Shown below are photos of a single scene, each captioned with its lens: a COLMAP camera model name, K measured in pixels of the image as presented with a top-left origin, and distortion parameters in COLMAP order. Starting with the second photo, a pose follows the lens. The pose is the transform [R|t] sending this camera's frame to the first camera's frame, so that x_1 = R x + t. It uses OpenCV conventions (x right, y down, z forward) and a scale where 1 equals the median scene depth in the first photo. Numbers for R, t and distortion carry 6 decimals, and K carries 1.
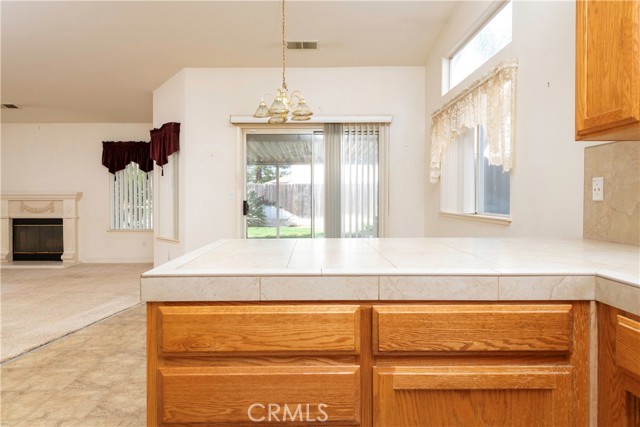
lens RADIAL K [[395.1, 0, 320.0], [0, 395.1, 213.5], [0, 0, 1]] dist [-0.002333, -0.000276]
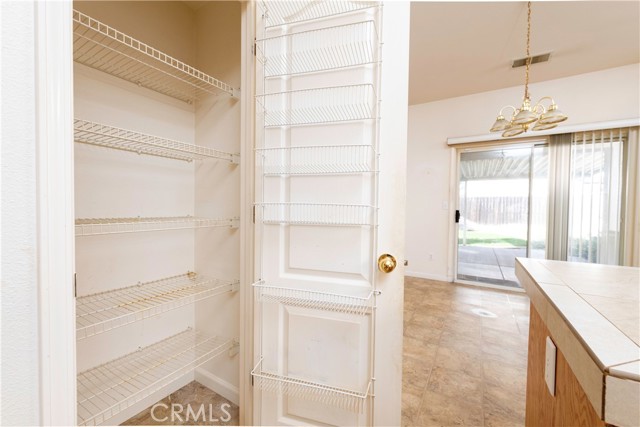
lens RADIAL K [[264.2, 0, 320.0], [0, 264.2, 213.5], [0, 0, 1]] dist [0.000197, -0.000030]
pose [[0.852029, 0.030158, -0.522625, -0.128935], [-0.037034, 0.999310, -0.002712, -0.006248], [0.522182, 0.021666, 0.852559, 0.126266]]
